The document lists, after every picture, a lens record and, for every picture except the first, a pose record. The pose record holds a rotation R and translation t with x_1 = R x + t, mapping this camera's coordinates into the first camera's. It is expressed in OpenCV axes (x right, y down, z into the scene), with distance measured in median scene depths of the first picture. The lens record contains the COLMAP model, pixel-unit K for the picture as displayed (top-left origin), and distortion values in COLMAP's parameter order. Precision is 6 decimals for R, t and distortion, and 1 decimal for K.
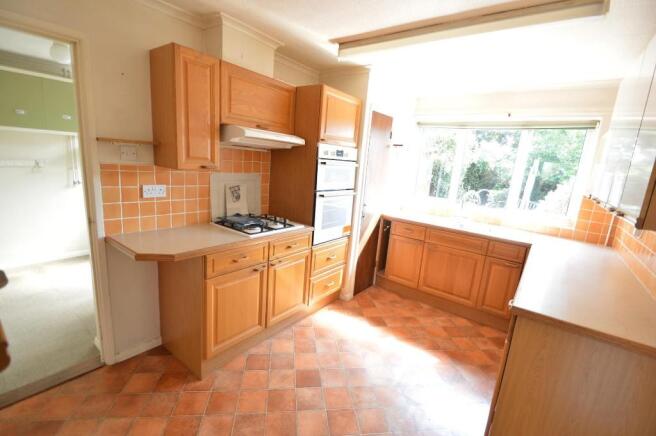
lens RADIAL K [[292.6, 0, 328.0], [0, 292.6, 218.0], [0, 0, 1]] dist [0.000277, -0.000083]
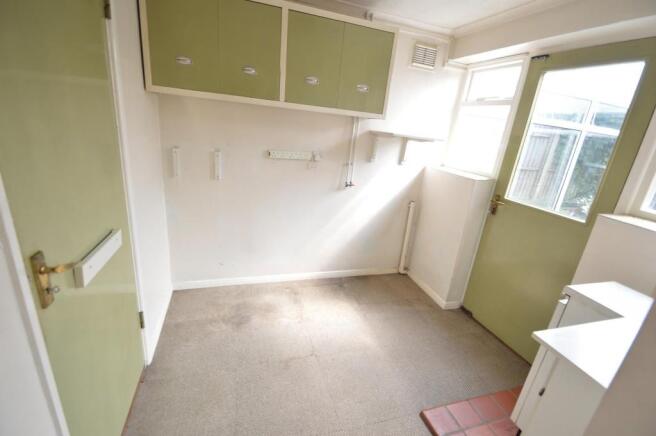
lens RADIAL K [[292.6, 0, 328.0], [0, 292.6, 218.0], [0, 0, 1]] dist [0.000277, -0.000083]
pose [[0.813261, 0.193597, -0.548750, -0.535593], [-0.153005, 0.980994, 0.119335, -0.127169], [0.561423, -0.013089, 0.827425, 0.417860]]
